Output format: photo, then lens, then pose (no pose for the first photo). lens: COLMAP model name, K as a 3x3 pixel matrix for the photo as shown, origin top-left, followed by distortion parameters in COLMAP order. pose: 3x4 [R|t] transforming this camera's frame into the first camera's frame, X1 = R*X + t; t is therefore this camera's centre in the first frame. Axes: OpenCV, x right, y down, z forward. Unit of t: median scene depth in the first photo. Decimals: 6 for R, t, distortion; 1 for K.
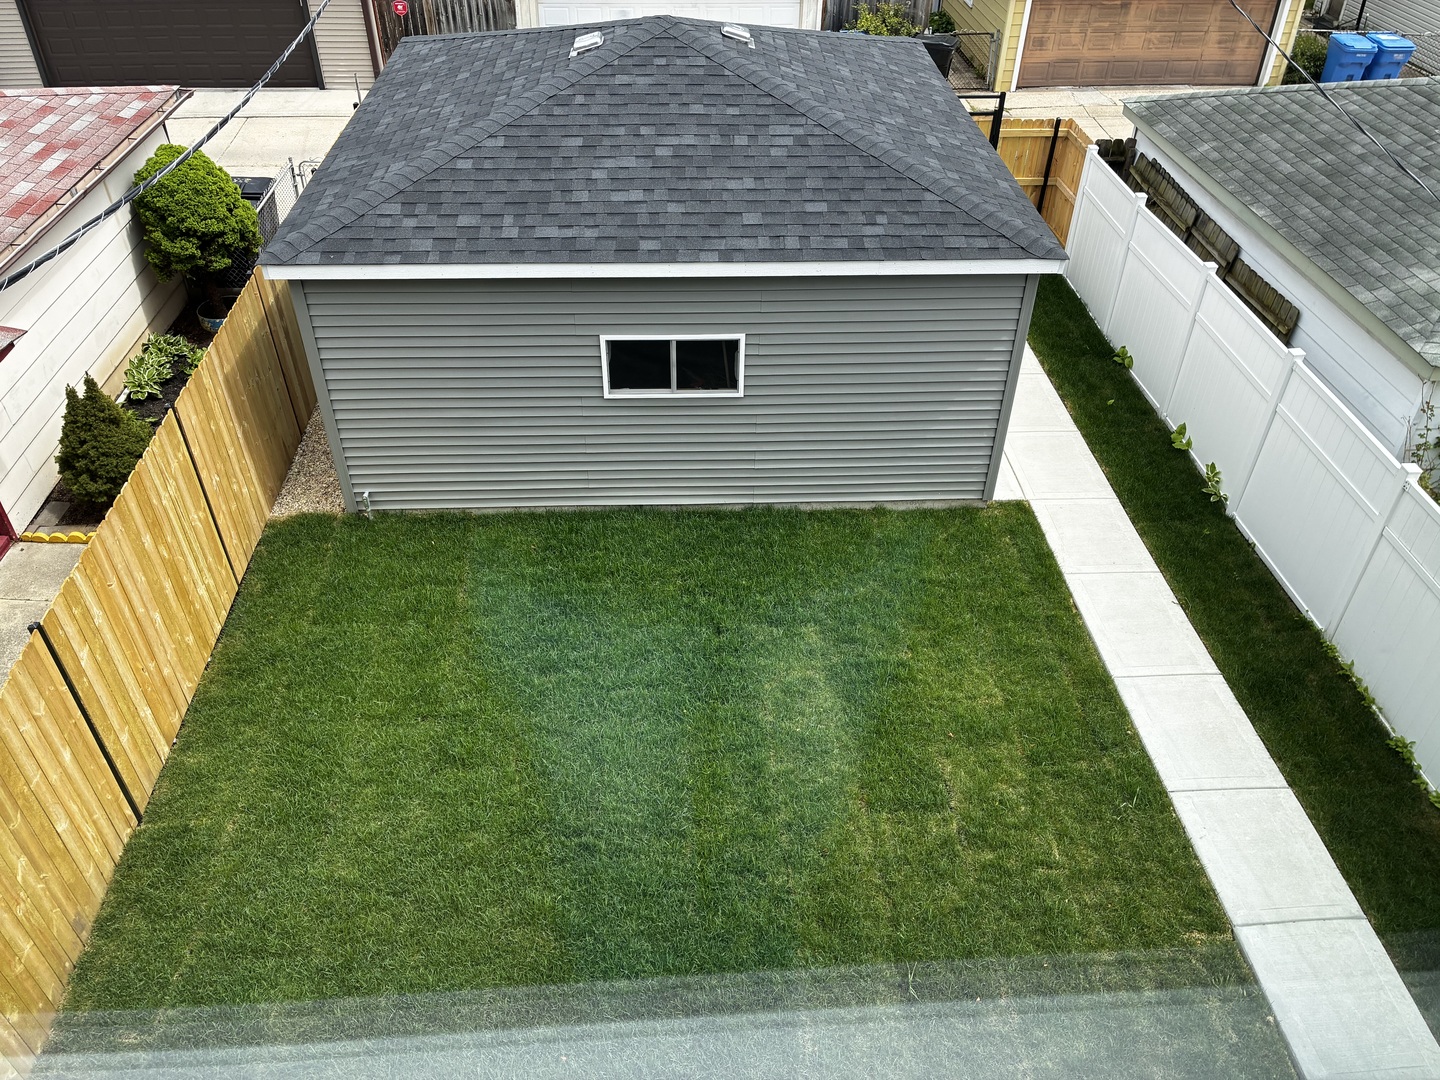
lens RADIAL K [[1086.3, 0, 716.2], [0, 1086.3, 505.7], [0, 0, 1]] dist [0.044188, -0.028255]
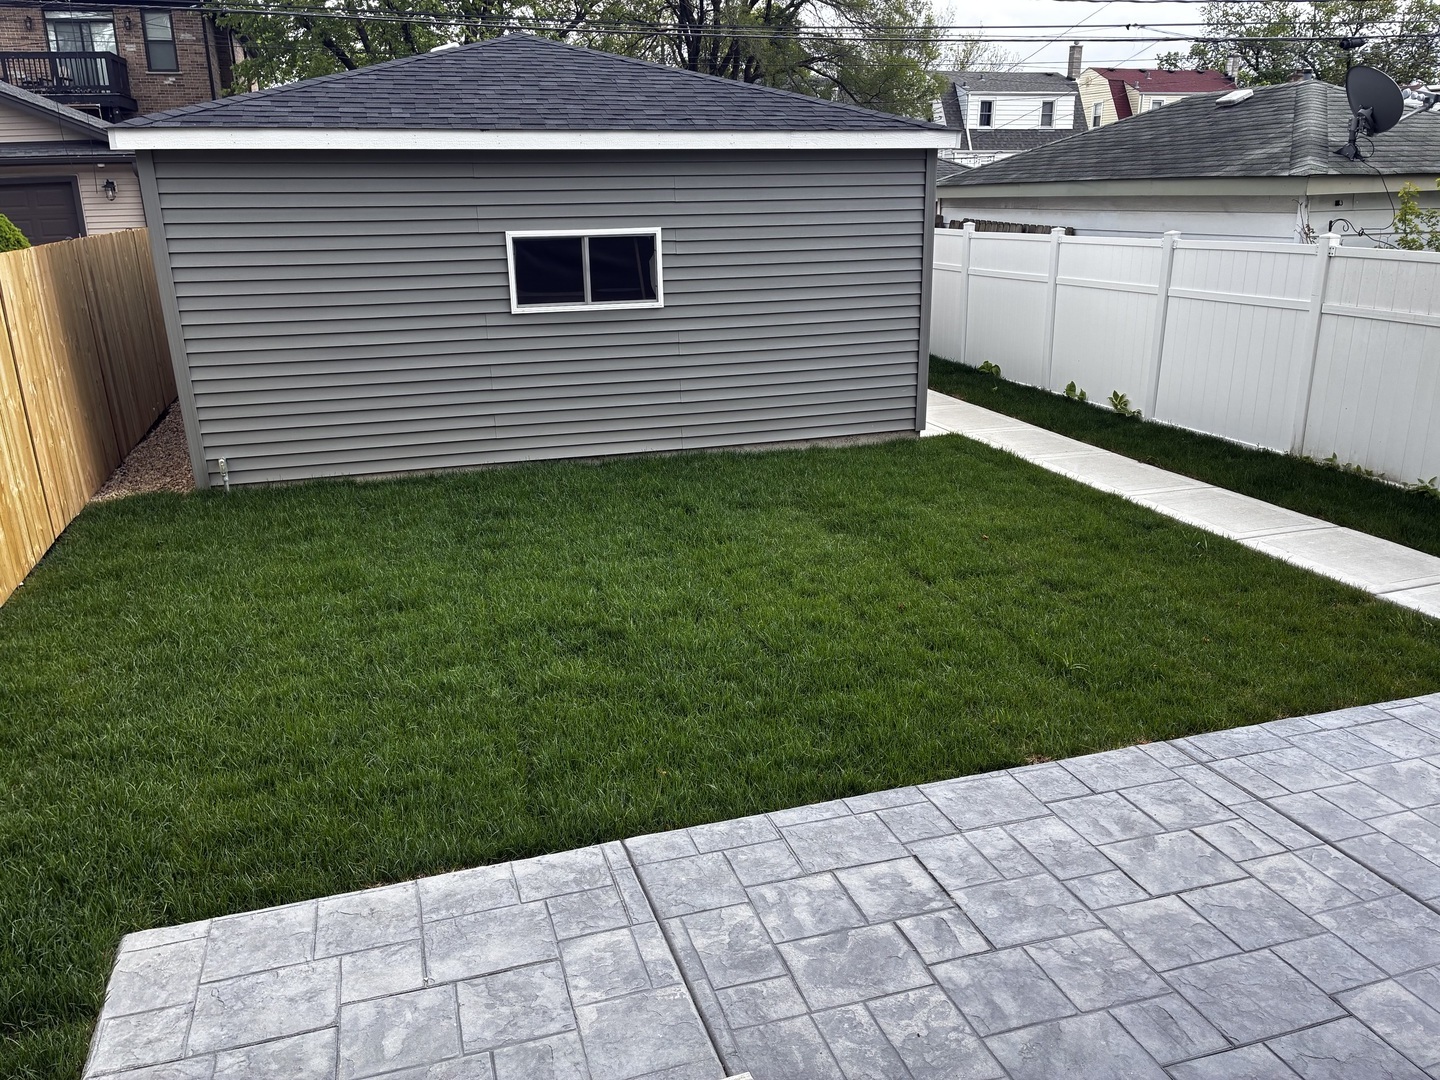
lens RADIAL K [[1086.3, 0, 719.5], [0, 1086.3, 541.9], [0, 0, 1]] dist [0.044188, -0.028255]
pose [[0.967464, -0.100436, 0.232219, -0.167734], [0.174422, 0.929629, -0.324604, 0.402586], [-0.183276, 0.354547, 0.916901, 0.216980]]
